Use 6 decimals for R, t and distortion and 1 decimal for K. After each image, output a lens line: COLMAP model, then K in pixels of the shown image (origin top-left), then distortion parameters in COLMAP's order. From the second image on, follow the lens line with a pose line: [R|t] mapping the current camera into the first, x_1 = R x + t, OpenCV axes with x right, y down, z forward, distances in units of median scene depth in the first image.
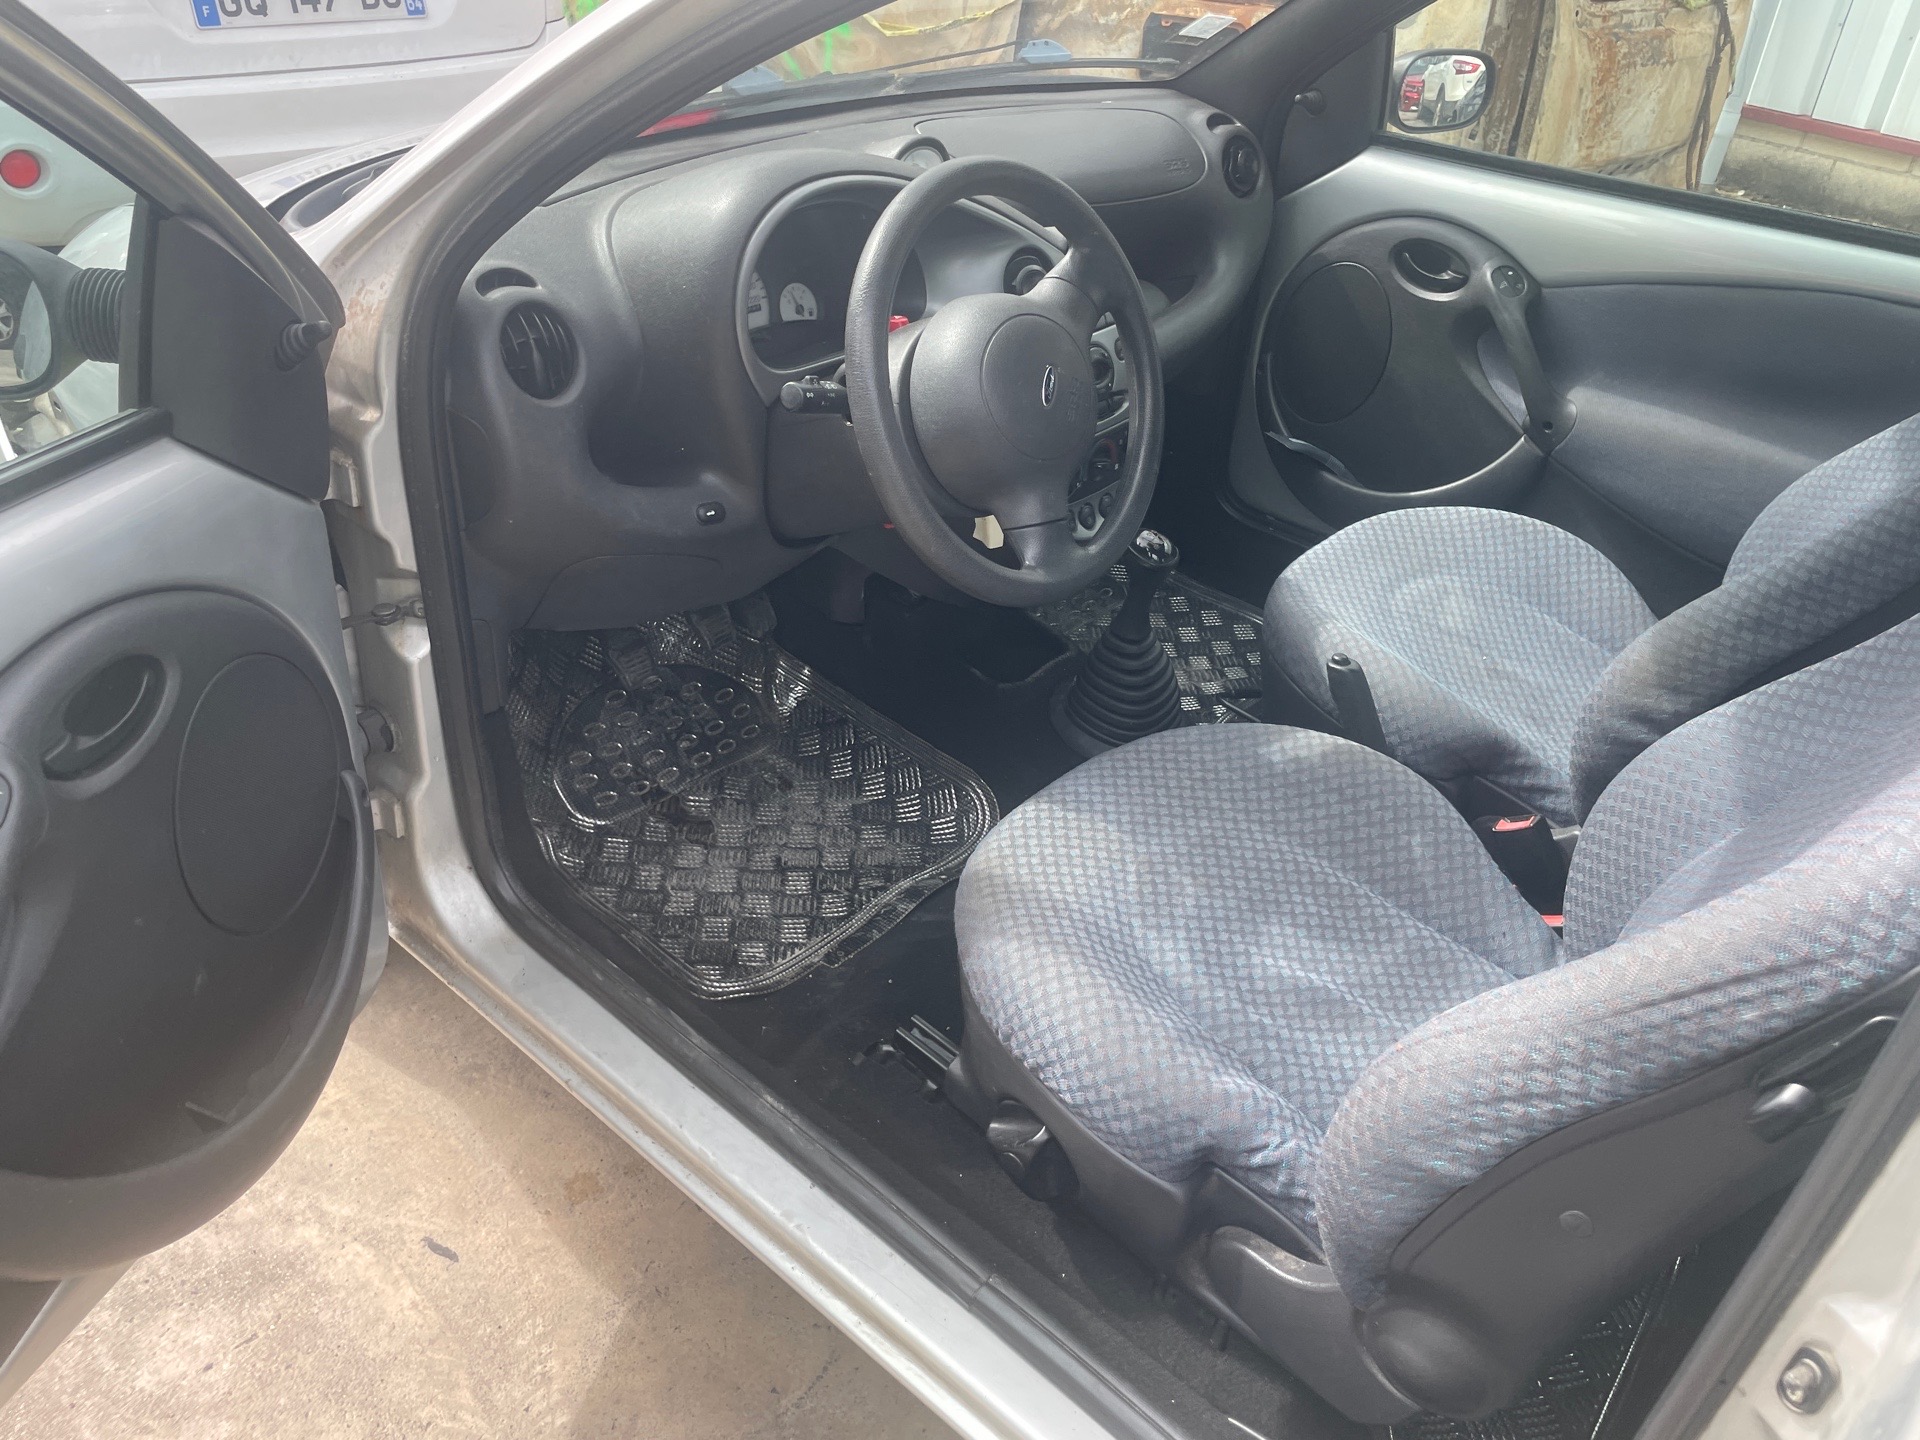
lens RADIAL K [[1449.2, 0, 947.9], [0, 1449.2, 709.7], [0, 0, 1]] dist [0.076550, -0.102648]
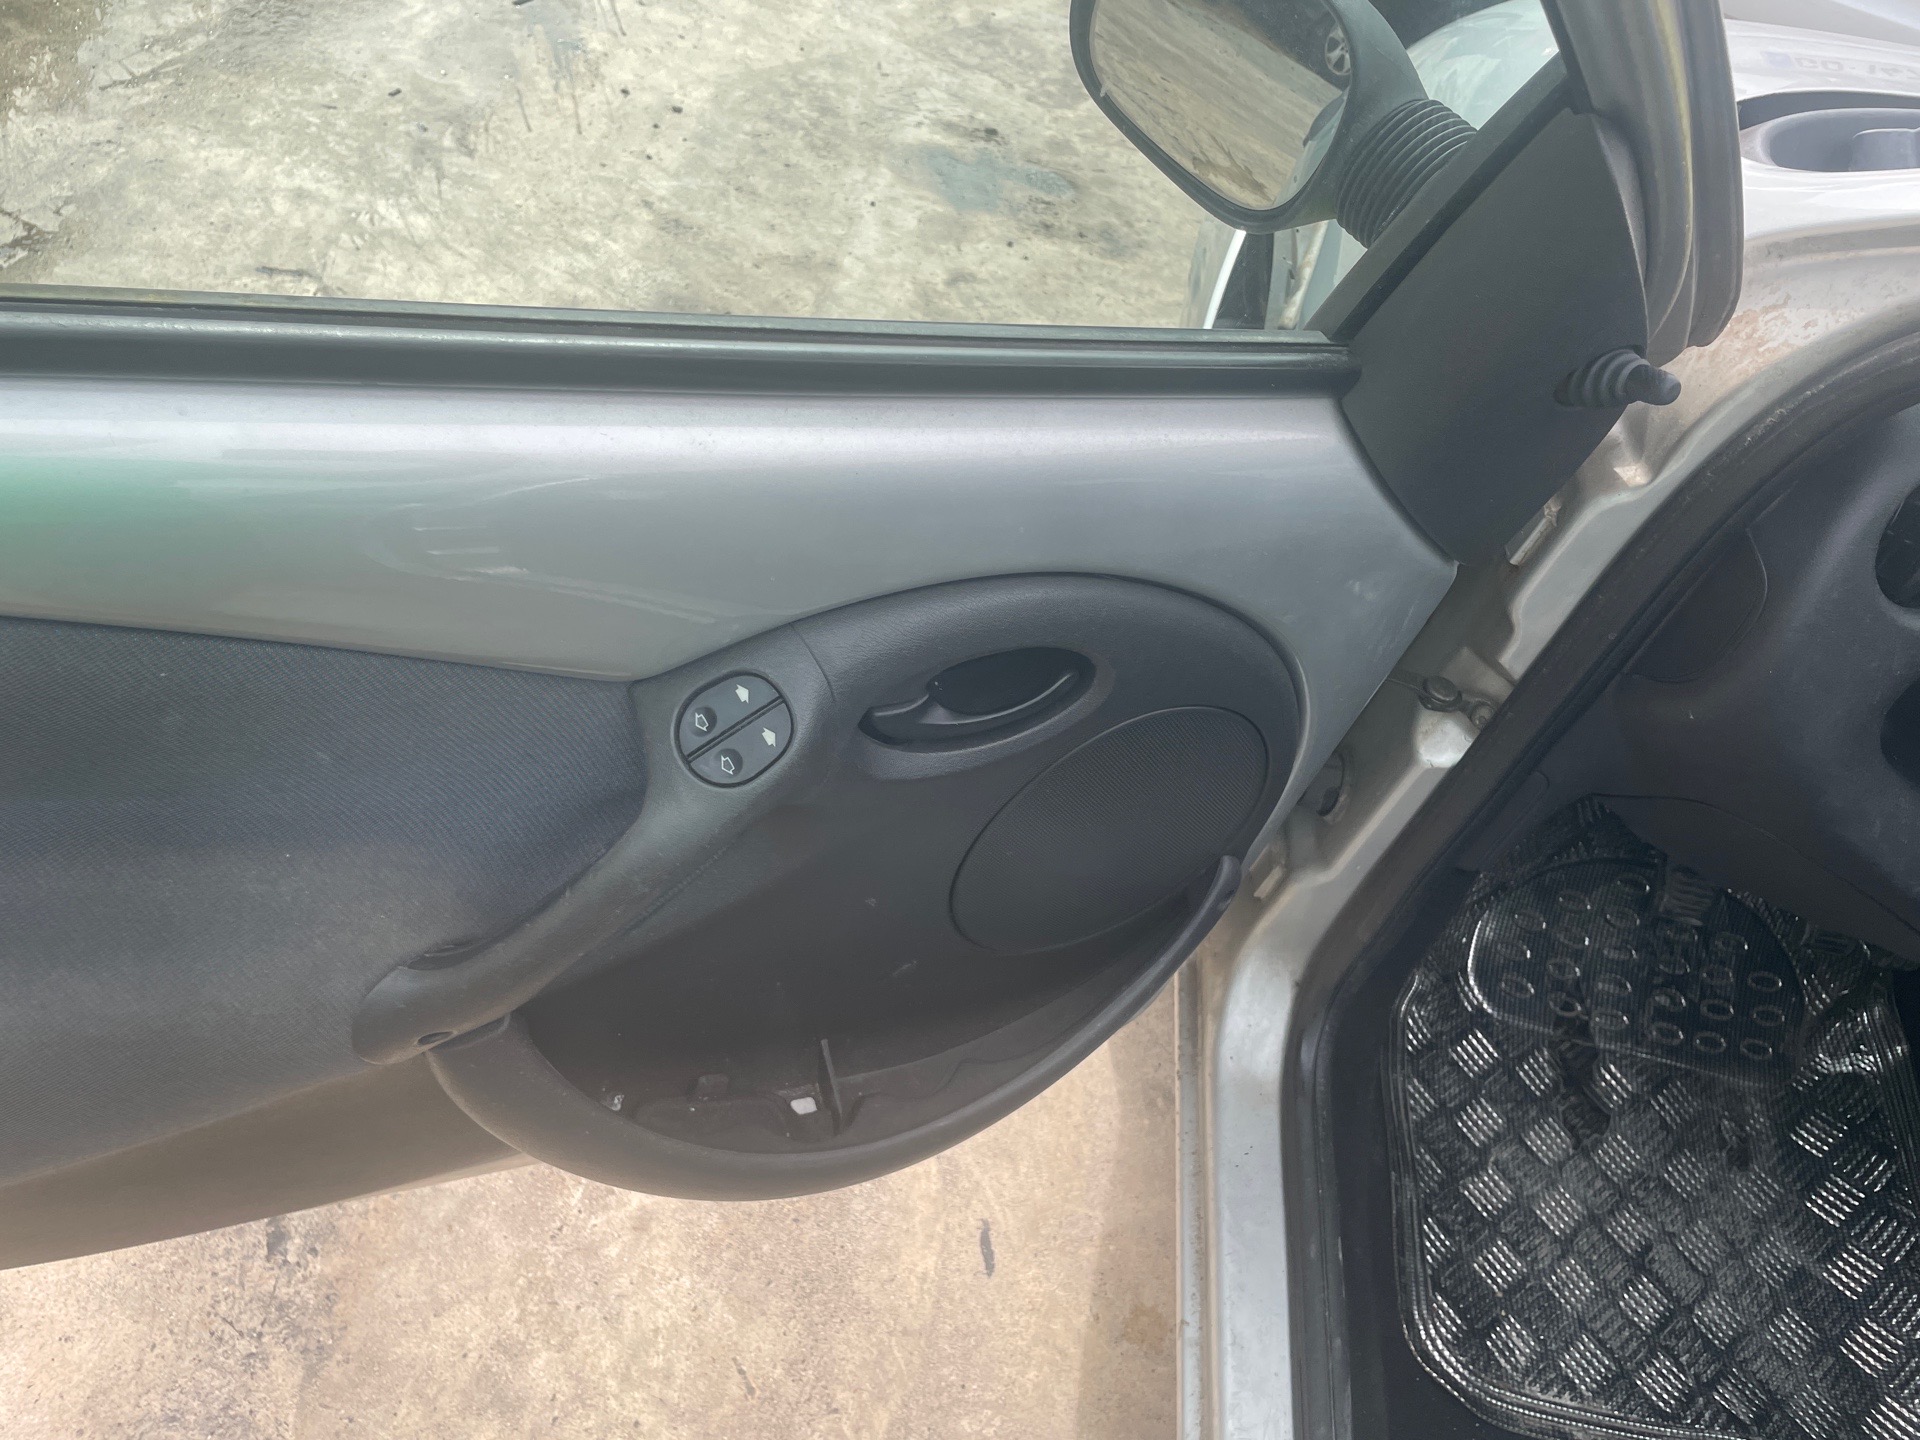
lens RADIAL K [[1449.2, 0, 944.5], [0, 1449.2, 706.9], [0, 0, 1]] dist [0.076550, -0.102648]
pose [[0.568402, 0.655472, -0.497268, -0.134522], [-0.590397, 0.745892, 0.308343, -0.107230], [0.573019, 0.118323, 0.810956, 0.243261]]
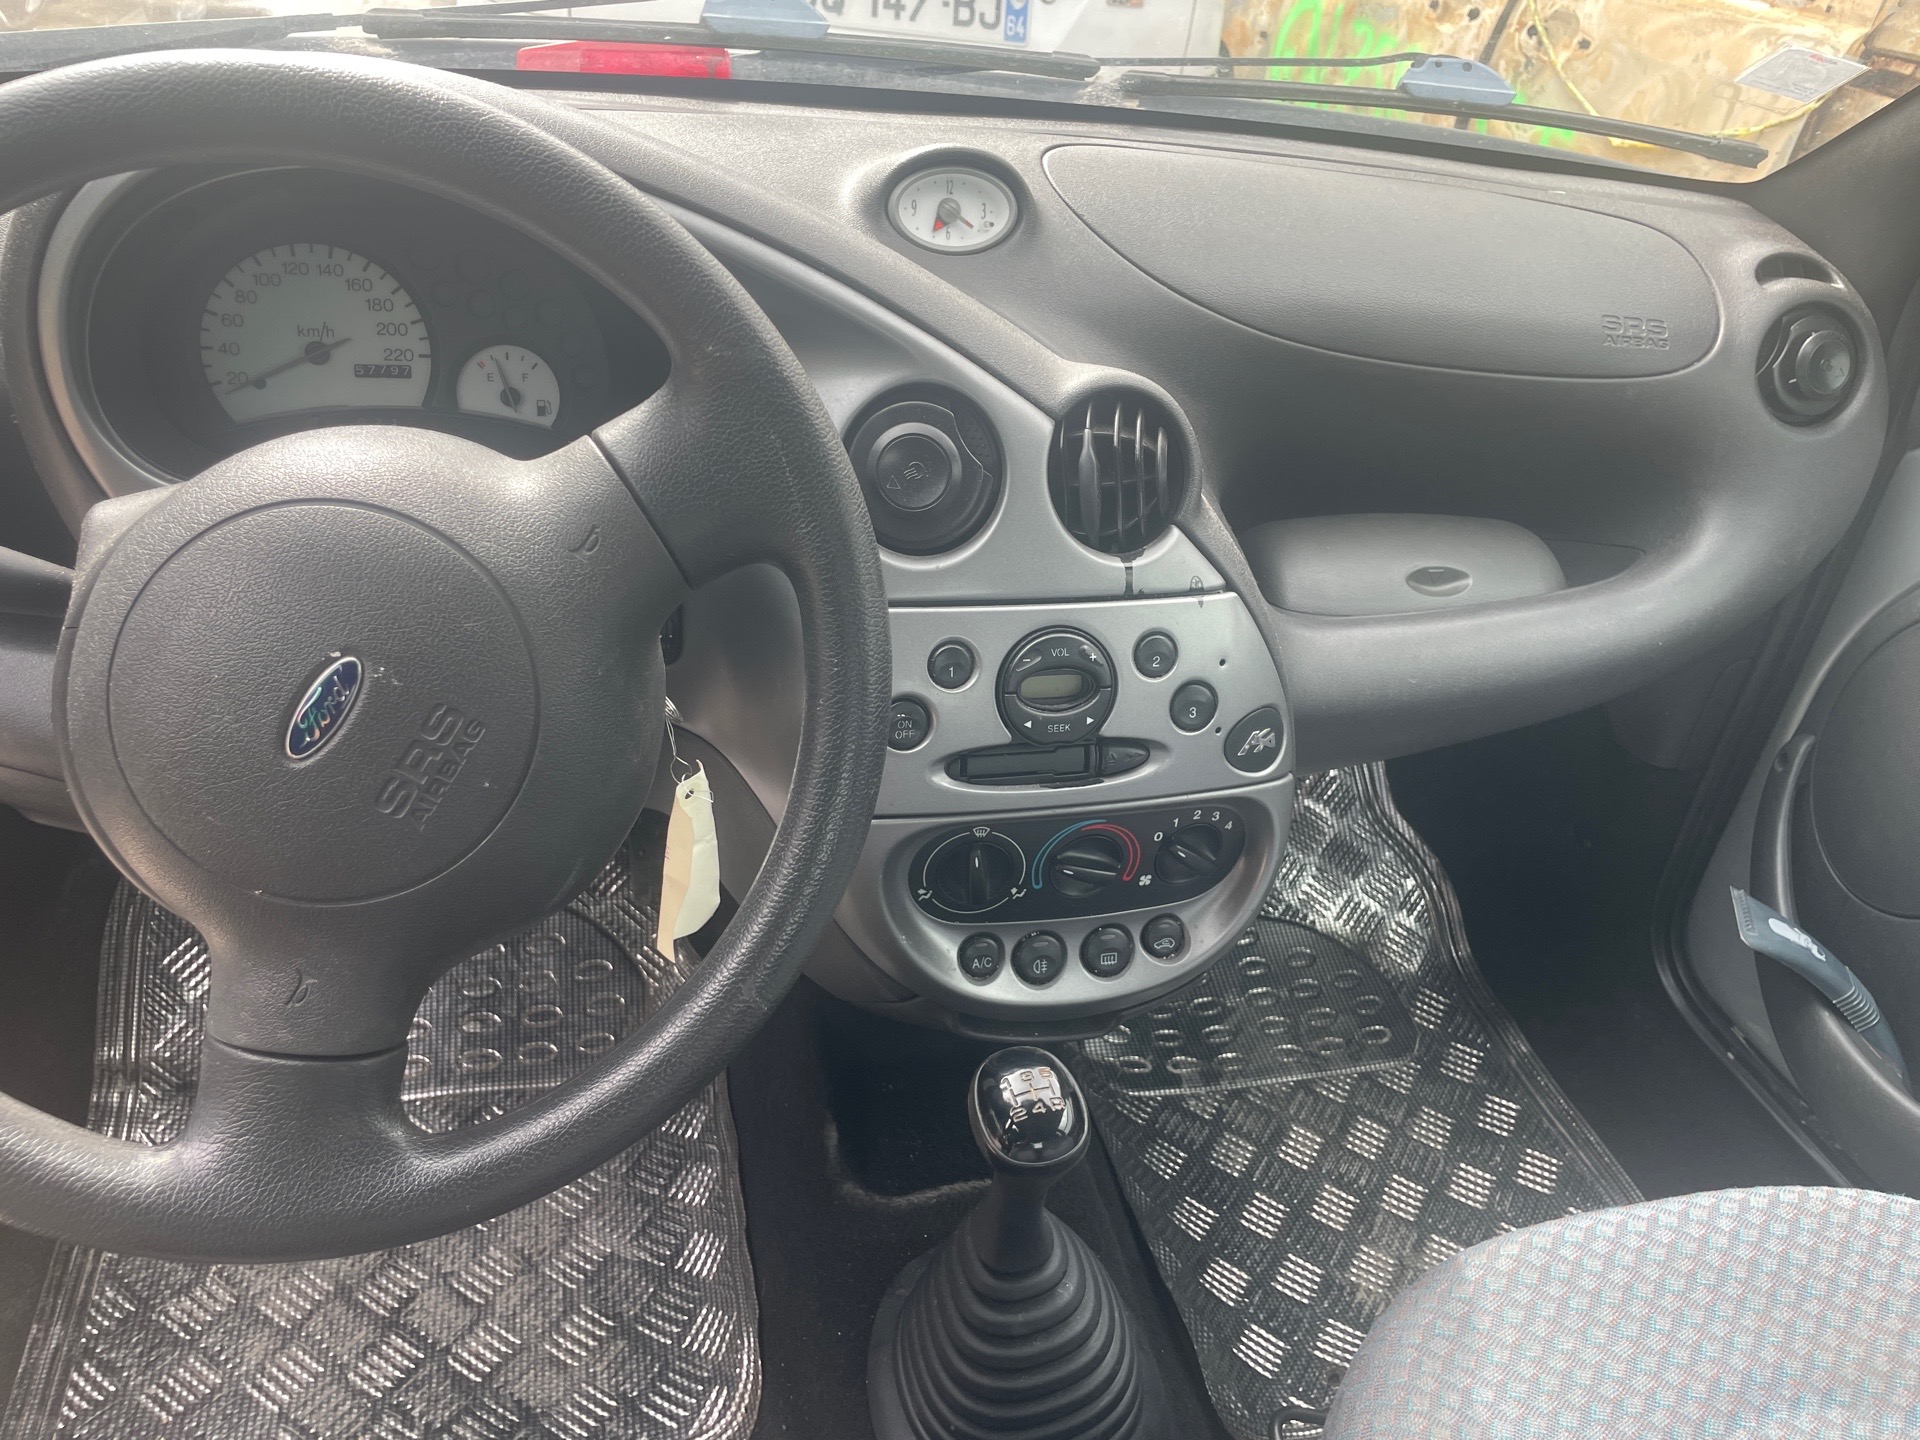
lens RADIAL K [[1449.2, 0, 962.1], [0, 1449.2, 706.0], [0, 0, 1]] dist [0.076550, -0.102648]
pose [[0.832642, 0.314651, -0.455743, 0.272369], [-0.348580, 0.937223, 0.010216, -0.211842], [0.430348, 0.150357, 0.890053, 0.568687]]
